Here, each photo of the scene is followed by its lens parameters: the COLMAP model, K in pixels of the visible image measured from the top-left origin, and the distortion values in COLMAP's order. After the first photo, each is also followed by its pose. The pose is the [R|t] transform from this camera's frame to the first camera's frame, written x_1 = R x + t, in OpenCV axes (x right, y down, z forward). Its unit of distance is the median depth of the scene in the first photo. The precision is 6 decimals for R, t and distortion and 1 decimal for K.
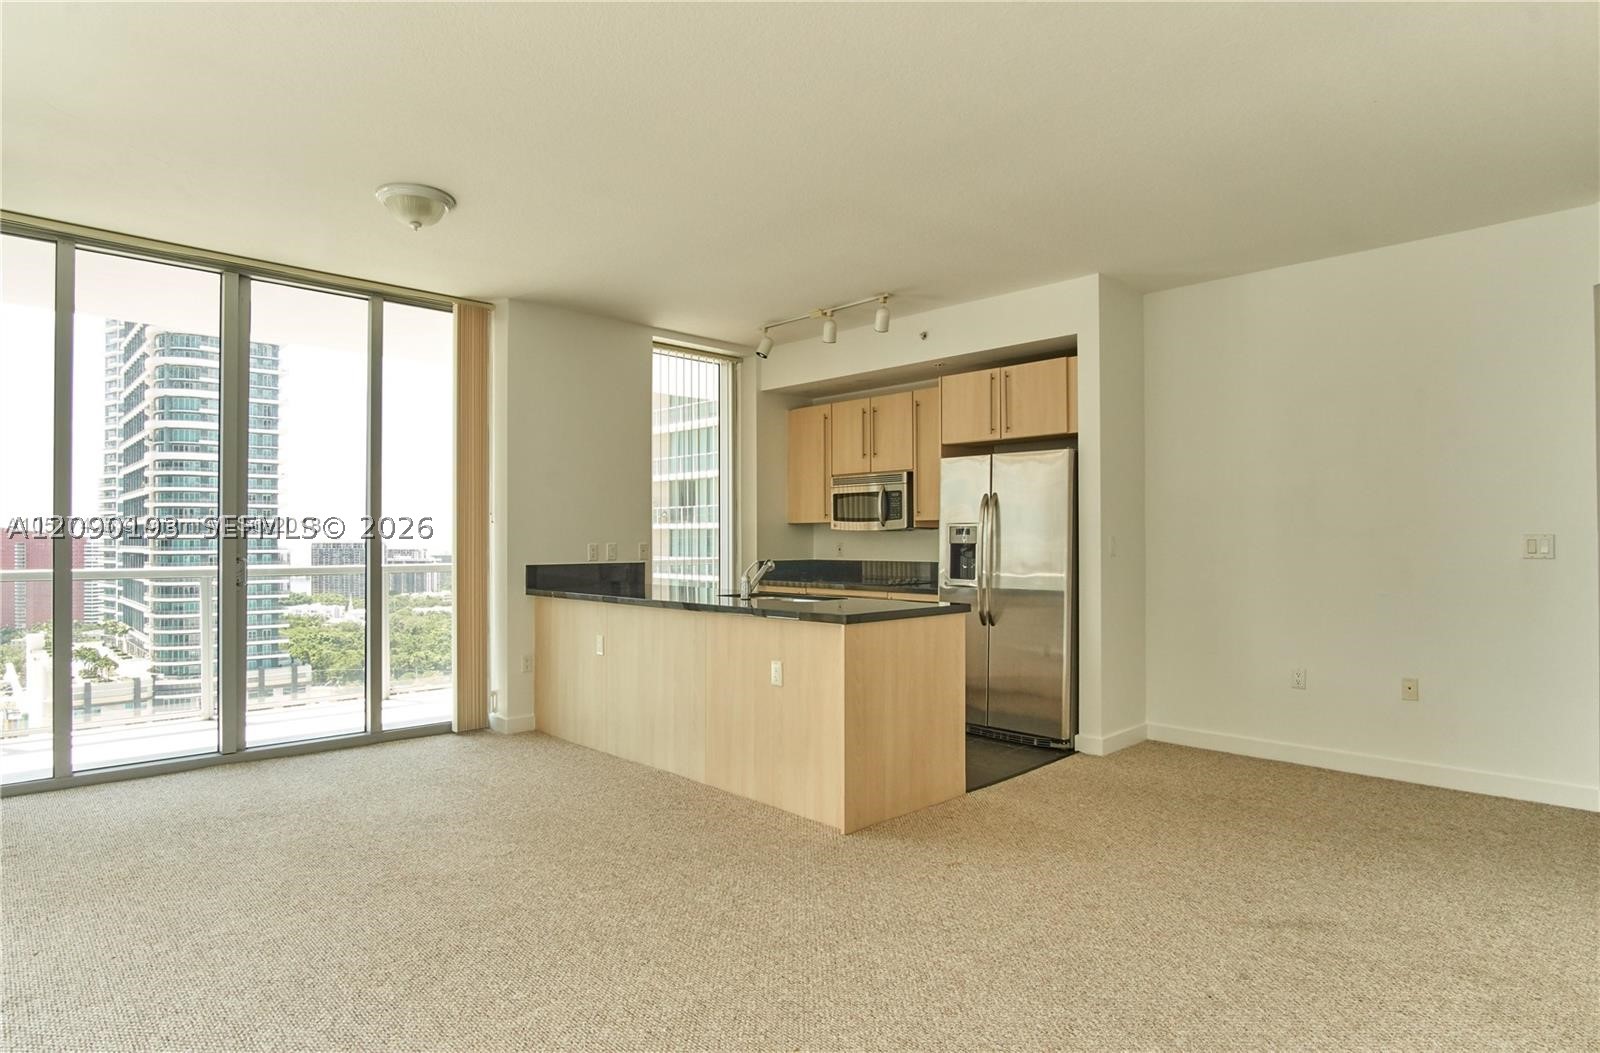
lens RADIAL K [[874.8, 0, 781.1], [0, 874.8, 533.8], [0, 0, 1]] dist [-0.035137, 0.008498]
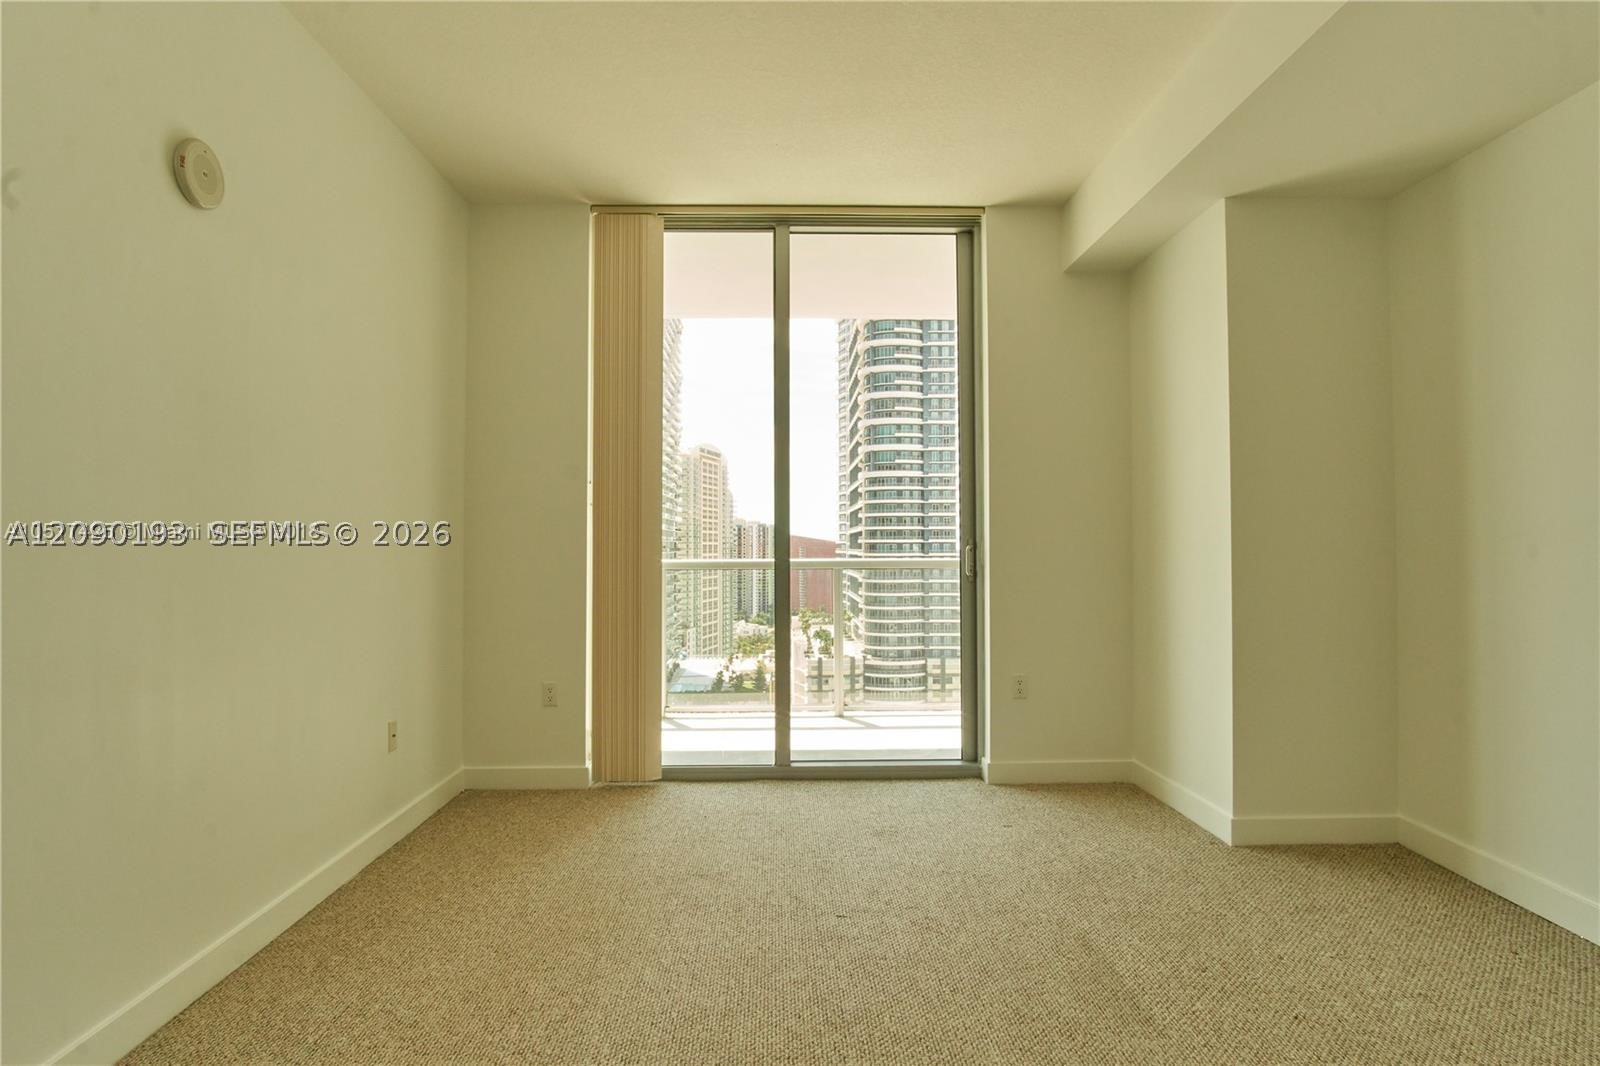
lens RADIAL K [[856.3, 0, 802.5], [0, 856.3, 522.6], [0, 0, 1]] dist [-0.035320, 0.009231]
pose [[0.739670, -0.016649, -0.672763, 0.522416], [0.003953, 0.999784, -0.020395, 0.022856], [0.672958, 0.012426, 0.739577, 1.169811]]
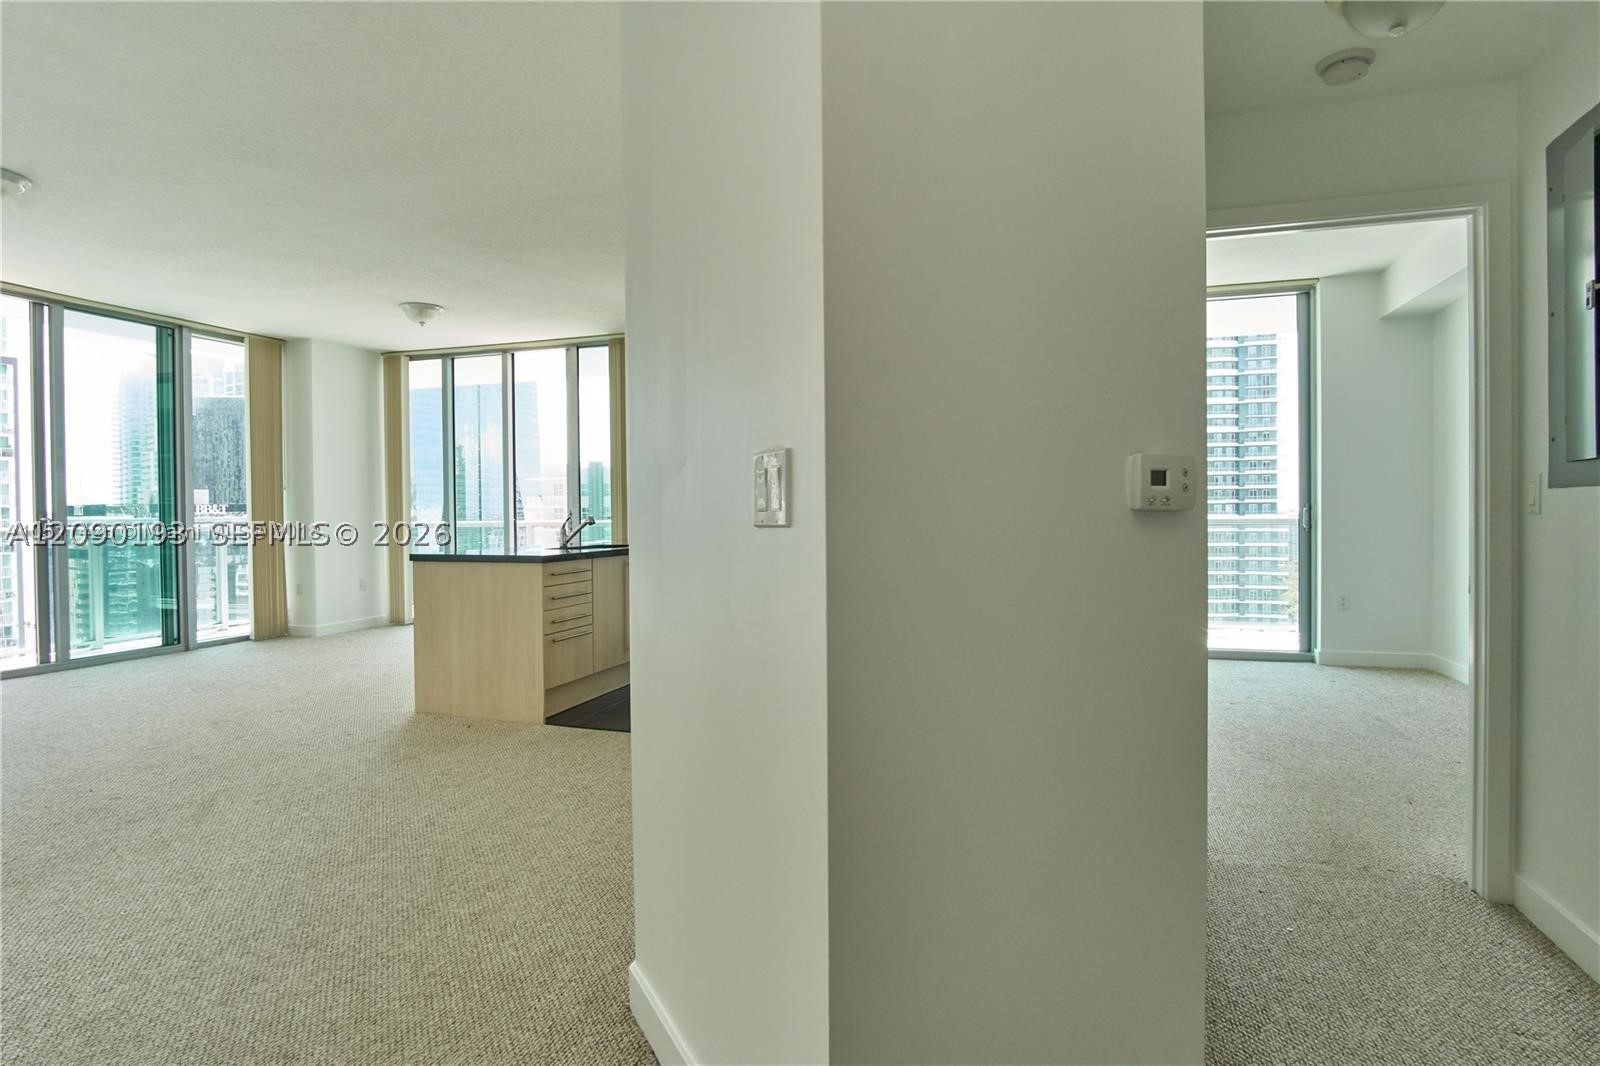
lens RADIAL K [[856.3, 0, 804.5], [0, 856.3, 524.5], [0, 0, 1]] dist [-0.035320, 0.009231]
pose [[0.481587, 0.012439, -0.876310, 0.892645], [0.014453, 0.999651, 0.022133, 0.014125], [0.876279, -0.023324, 0.481239, 0.516572]]
